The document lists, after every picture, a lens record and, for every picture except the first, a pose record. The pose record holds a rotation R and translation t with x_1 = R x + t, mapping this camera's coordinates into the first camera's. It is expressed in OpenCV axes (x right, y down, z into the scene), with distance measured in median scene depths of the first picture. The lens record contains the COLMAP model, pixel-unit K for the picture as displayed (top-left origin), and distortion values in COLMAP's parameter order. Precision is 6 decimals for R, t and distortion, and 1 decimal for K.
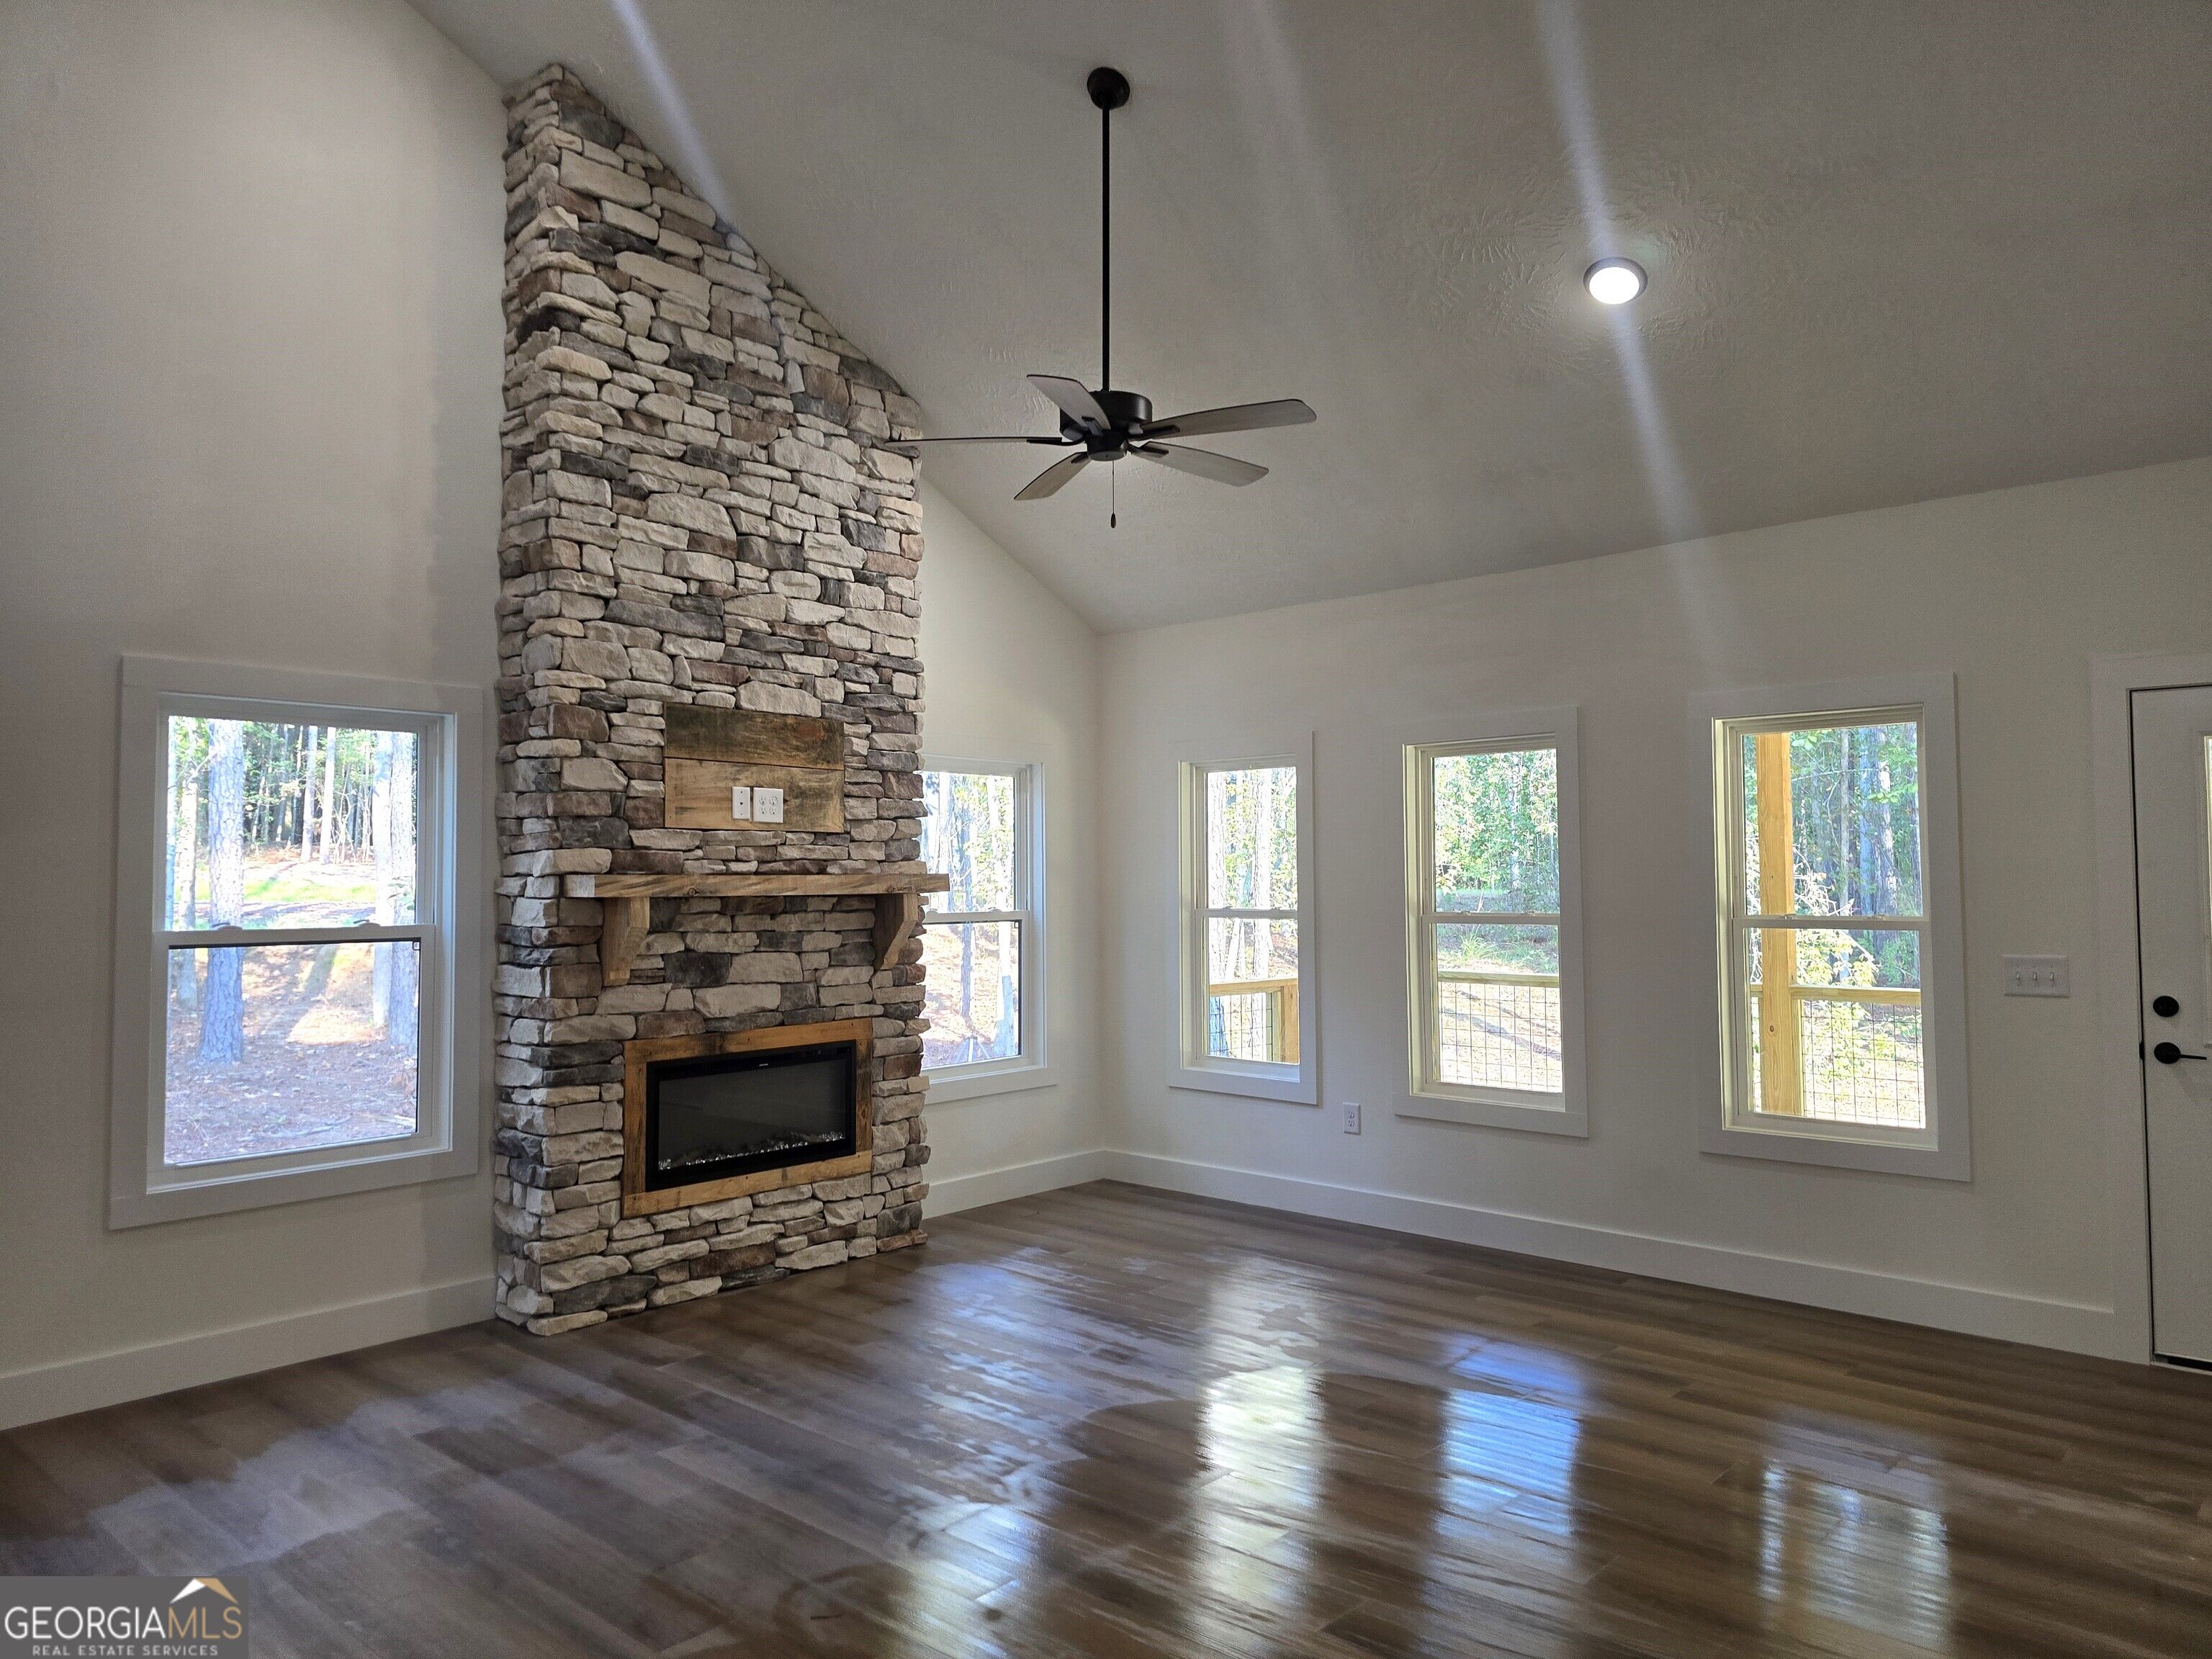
lens RADIAL K [[1498.1, 0, 1106.0], [0, 1498.1, 829.5], [0, 0, 1]] dist [0.141867, -0.164012]
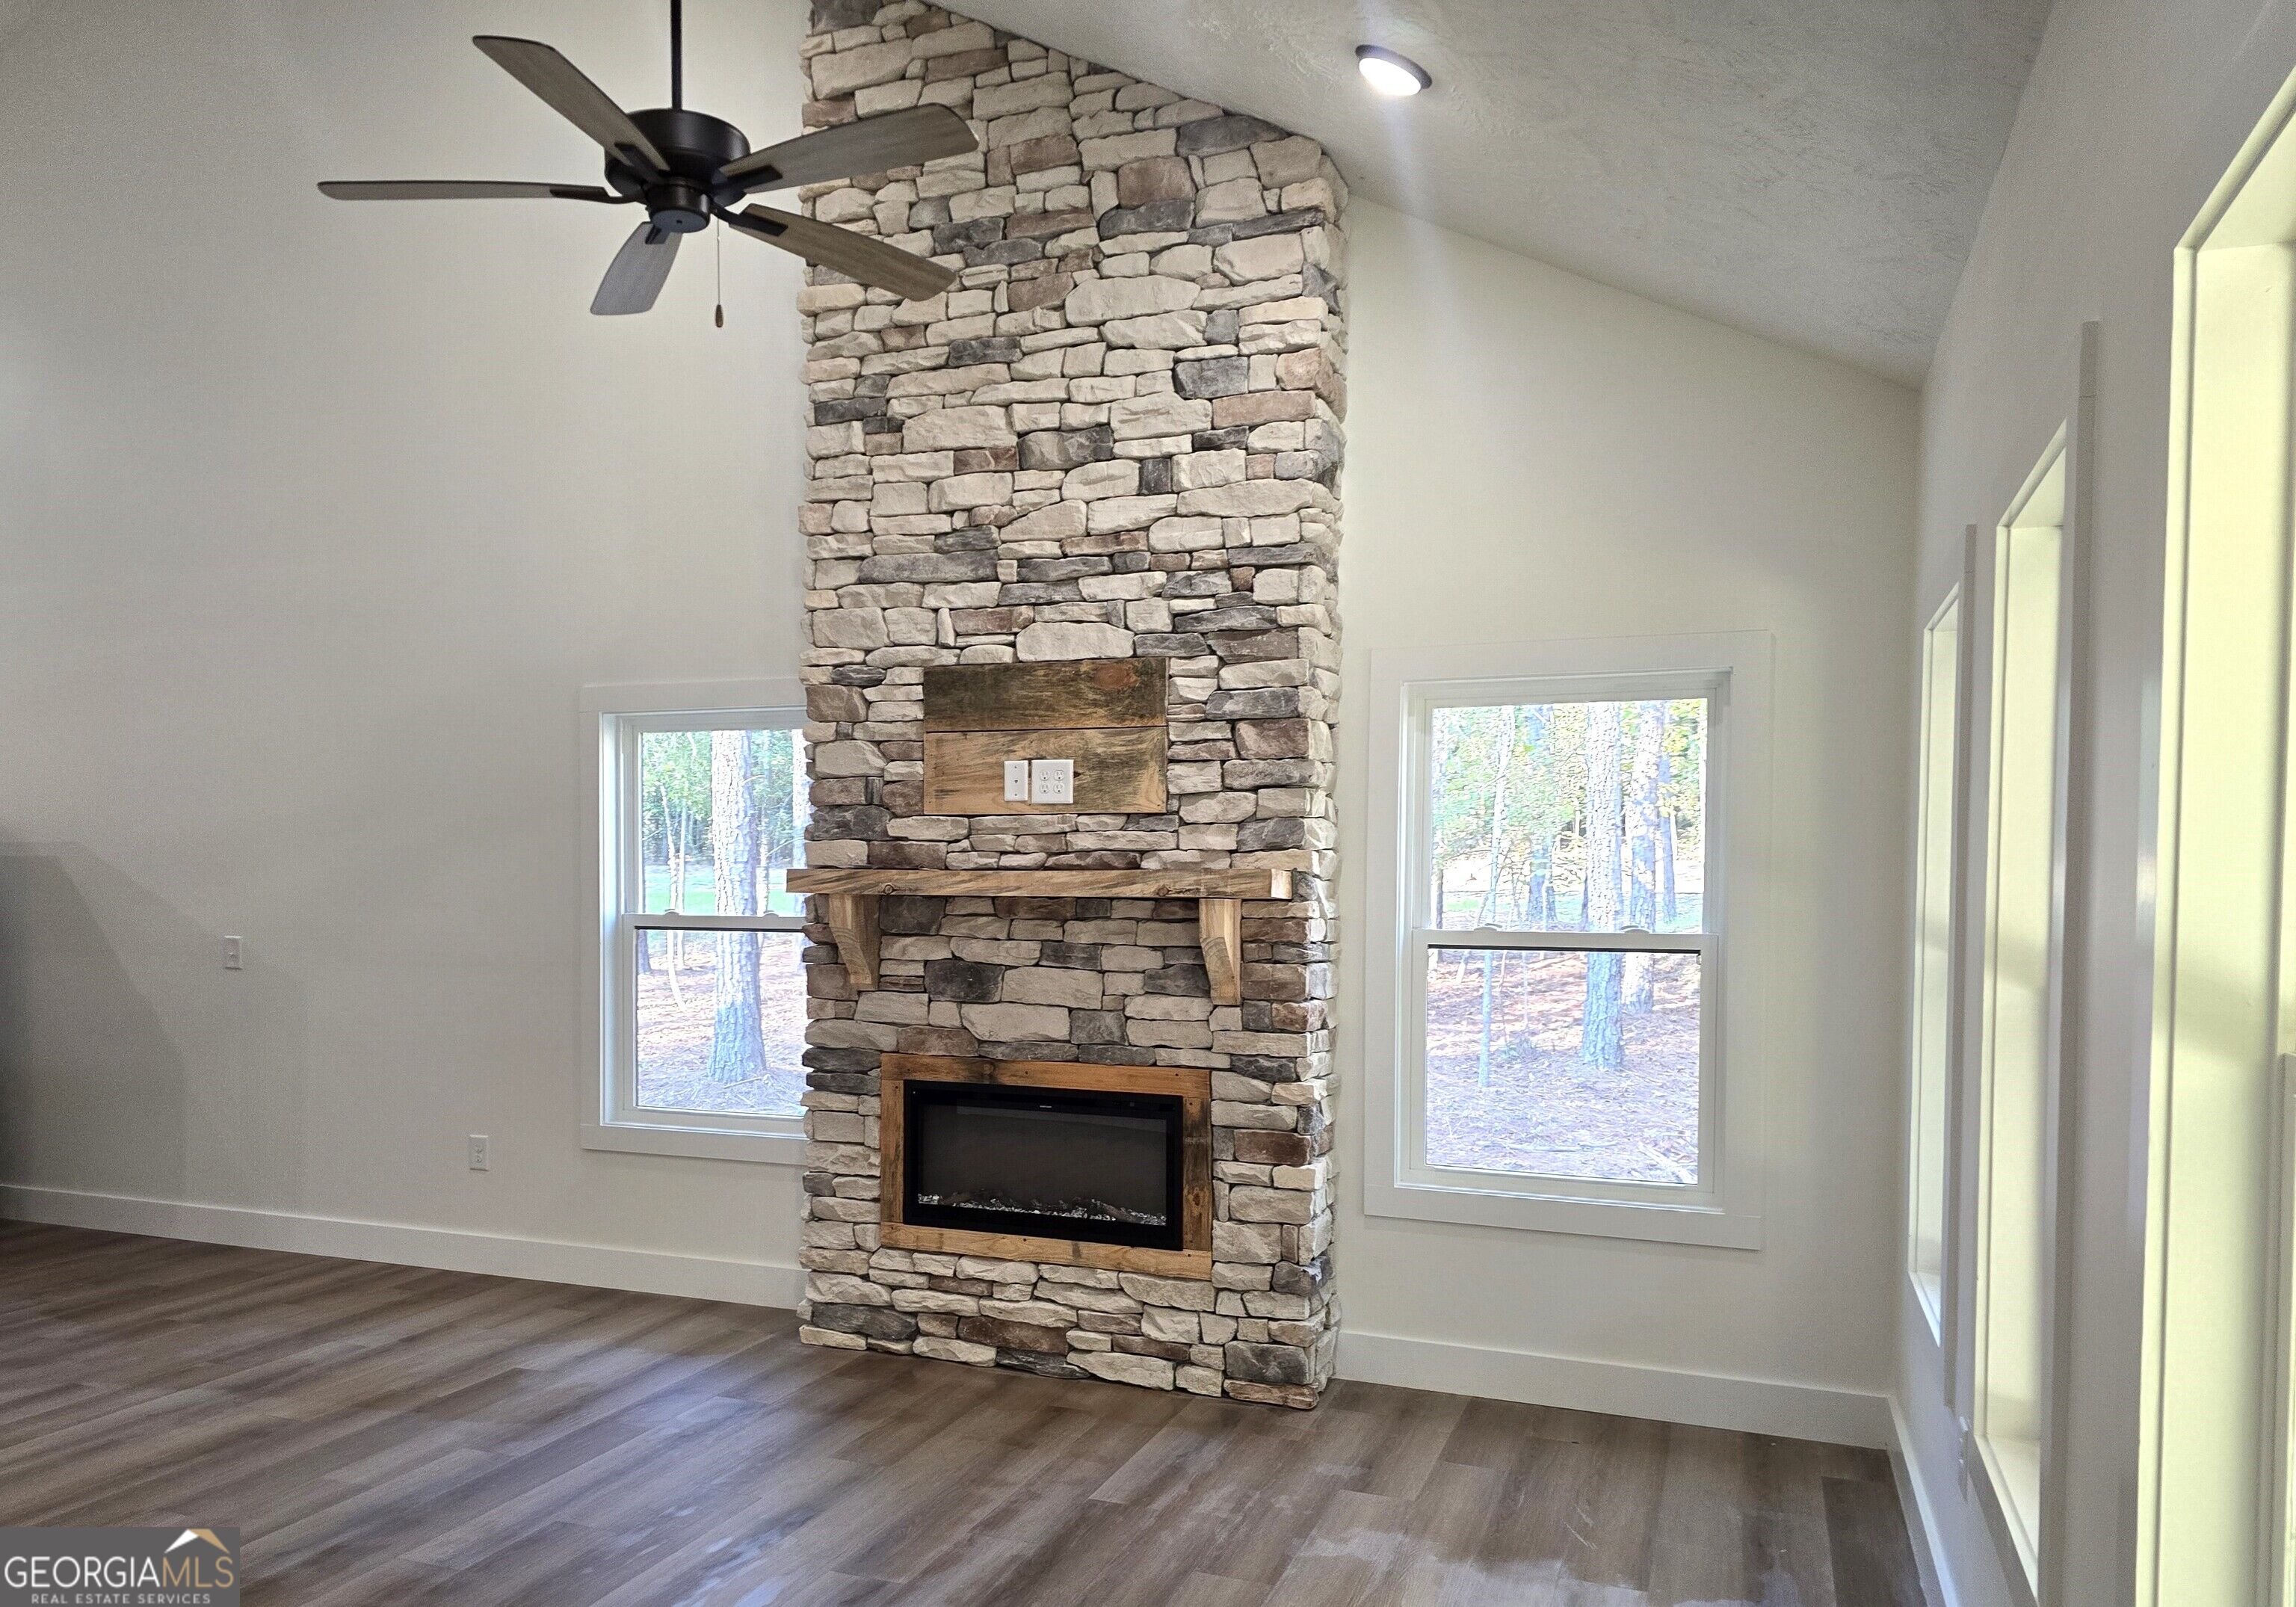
lens RADIAL K [[1644.9, 0, 1051.4], [0, 1644.9, 958.2], [0, 0, 1]] dist [0.161992, -0.254506]
pose [[0.334320, 0.045998, -0.941336, 0.595144], [0.022763, 0.998123, 0.056857, 0.027449], [0.942185, -0.040436, 0.332646, 0.719902]]
